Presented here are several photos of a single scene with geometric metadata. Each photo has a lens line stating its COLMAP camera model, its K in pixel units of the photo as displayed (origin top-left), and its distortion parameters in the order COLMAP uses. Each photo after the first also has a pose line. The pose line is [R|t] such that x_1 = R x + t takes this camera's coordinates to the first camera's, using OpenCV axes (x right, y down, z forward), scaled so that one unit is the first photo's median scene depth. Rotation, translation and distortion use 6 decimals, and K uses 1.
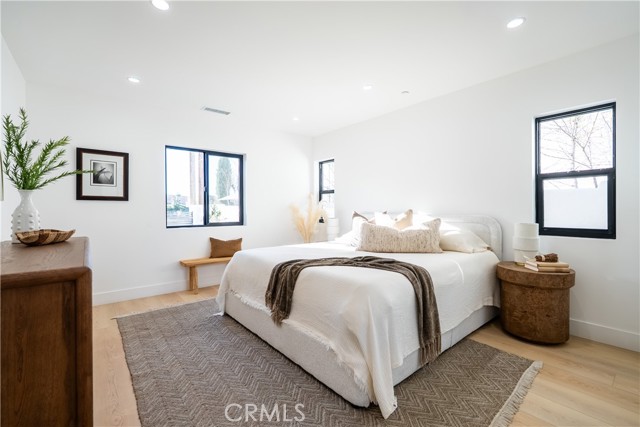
lens RADIAL K [[280.6, 0, 321.5], [0, 280.6, 212.2], [0, 0, 1]] dist [-0.001199, -0.000025]
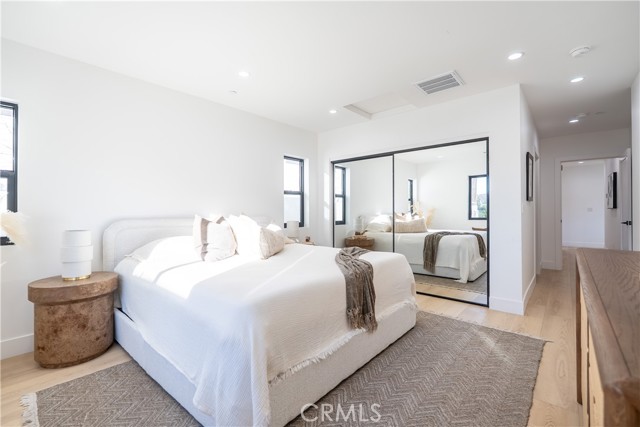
lens RADIAL K [[280.6, 0, 321.5], [0, 280.6, 212.2], [0, 0, 1]] dist [-0.001199, -0.000025]
pose [[-0.157109, -0.000097, 0.987581, -1.114848], [0.016141, 0.999866, 0.002666, -0.007263], [-0.987449, 0.016360, -0.157087, 1.372888]]
